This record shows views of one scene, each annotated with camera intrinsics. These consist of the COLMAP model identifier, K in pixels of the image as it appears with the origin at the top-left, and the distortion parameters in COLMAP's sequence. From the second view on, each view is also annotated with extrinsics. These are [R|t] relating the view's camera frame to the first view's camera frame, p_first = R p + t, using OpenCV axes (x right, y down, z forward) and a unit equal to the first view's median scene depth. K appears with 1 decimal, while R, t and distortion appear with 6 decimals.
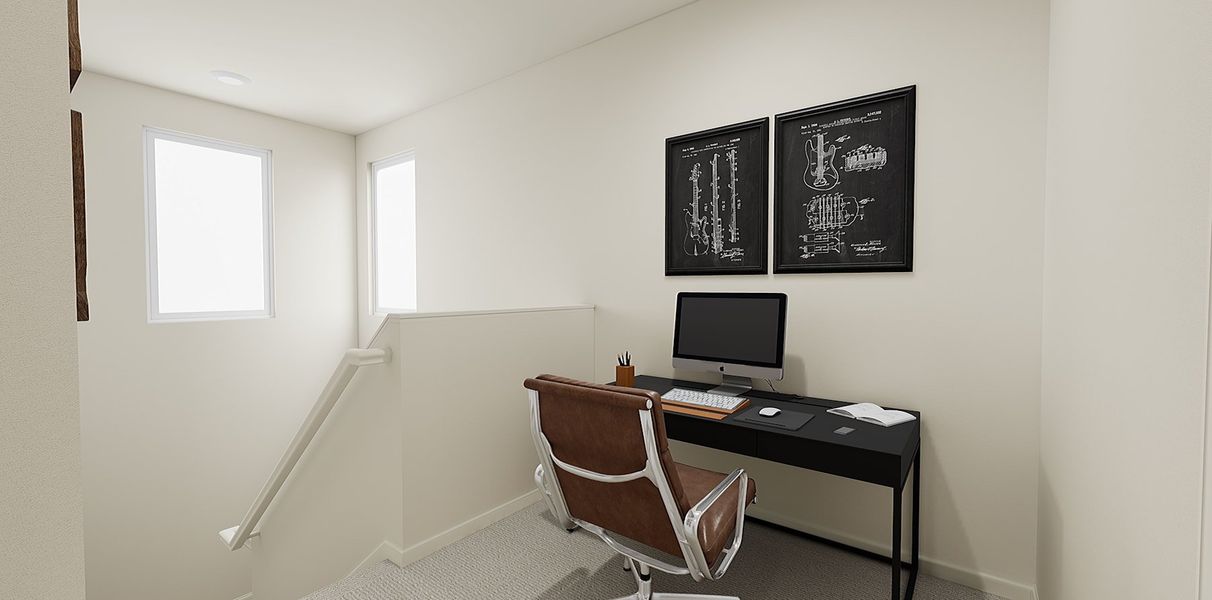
lens RADIAL K [[482.3, 0, 606.0], [0, 482.3, 300.0], [0, 0, 1]] dist [-0.000216, -0.000199]
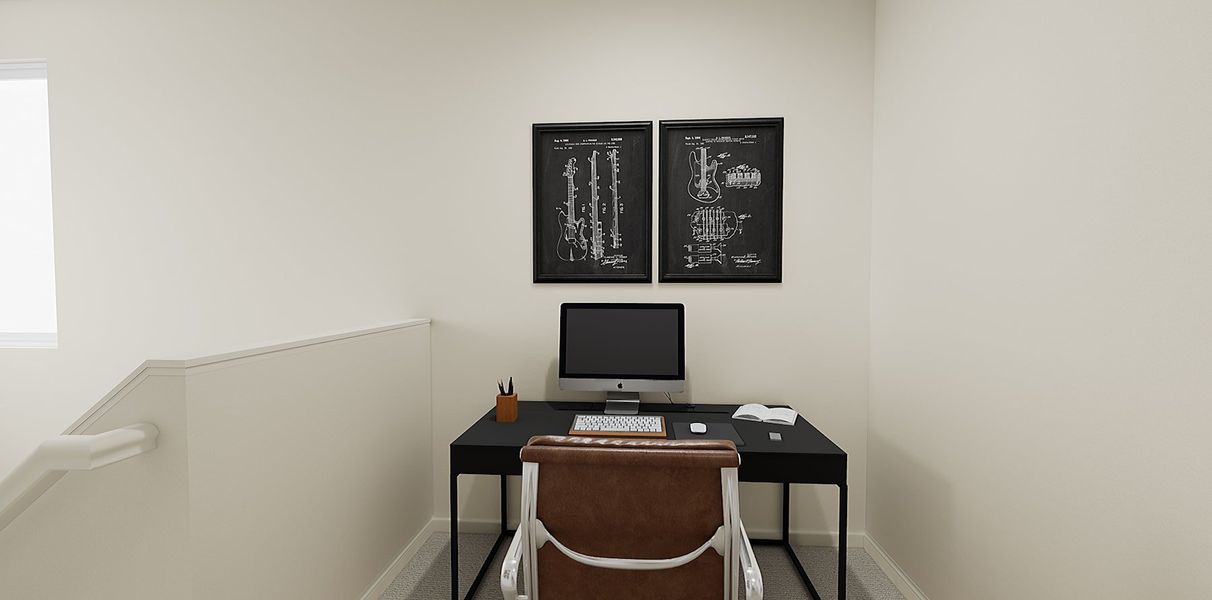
lens RADIAL K [[482.3, 0, 606.0], [0, 482.3, 300.0], [0, 0, 1]] dist [-0.000216, -0.000199]
pose [[0.835059, -0.019775, 0.549805, -0.284421], [0.015579, 0.999803, 0.012297, -0.033282], [-0.549940, -0.001703, 0.835203, 0.241966]]
